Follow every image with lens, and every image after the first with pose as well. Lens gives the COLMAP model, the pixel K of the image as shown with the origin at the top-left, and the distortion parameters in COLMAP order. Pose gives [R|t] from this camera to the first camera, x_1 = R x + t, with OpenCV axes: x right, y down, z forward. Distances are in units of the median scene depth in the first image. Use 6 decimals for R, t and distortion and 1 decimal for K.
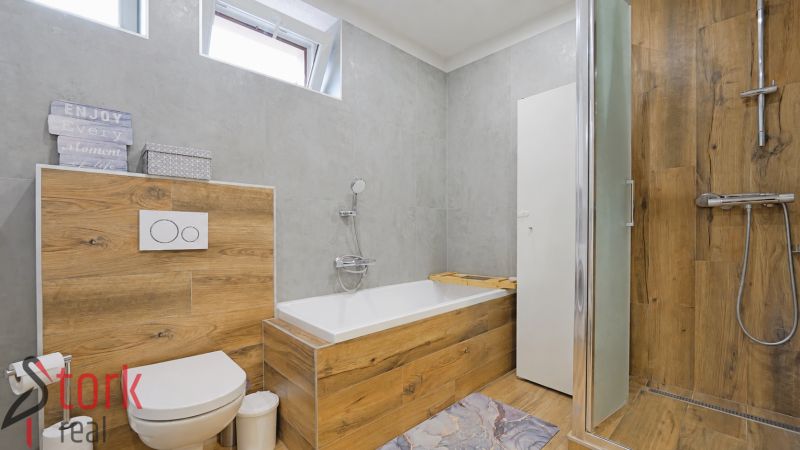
lens RADIAL K [[328.0, 0, 398.9], [0, 328.0, 235.3], [0, 0, 1]] dist [-0.000981, -0.000162]
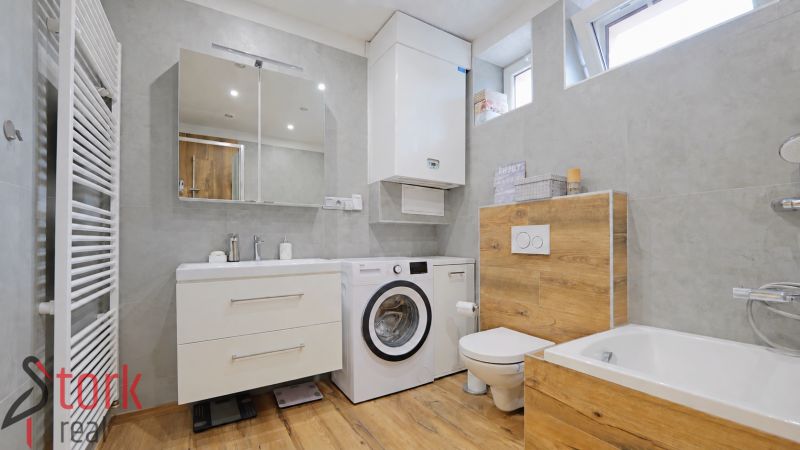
lens RADIAL K [[328.7, 0, 398.2], [0, 328.7, 246.0], [0, 0, 1]] dist [-0.002417, -0.000227]
pose [[-0.195256, 0.010891, -0.980692, 0.710348], [-0.008550, 0.999881, 0.012806, -0.000717], [0.980715, 0.010885, -0.195140, 0.691862]]
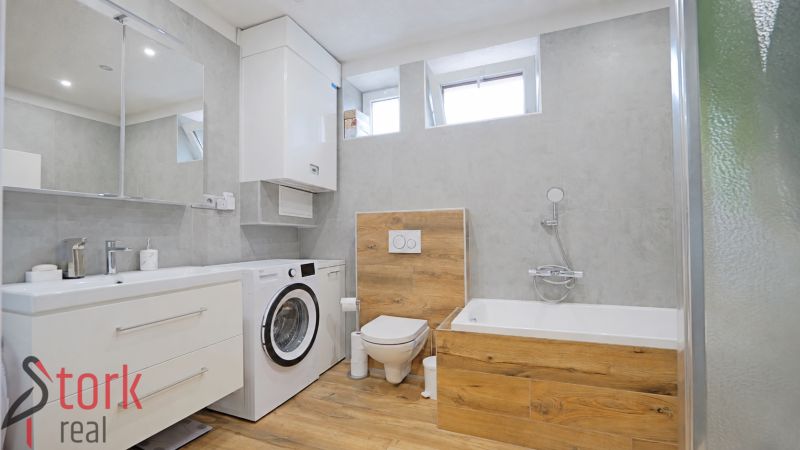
lens RADIAL K [[328.0, 0, 398.9], [0, 328.0, 235.3], [0, 0, 1]] dist [-0.000981, -0.000162]
pose [[0.429121, -0.010379, -0.903187, 0.792191], [0.000252, 0.999935, -0.011371, -0.026311], [0.903247, 0.004651, 0.429096, 0.231436]]
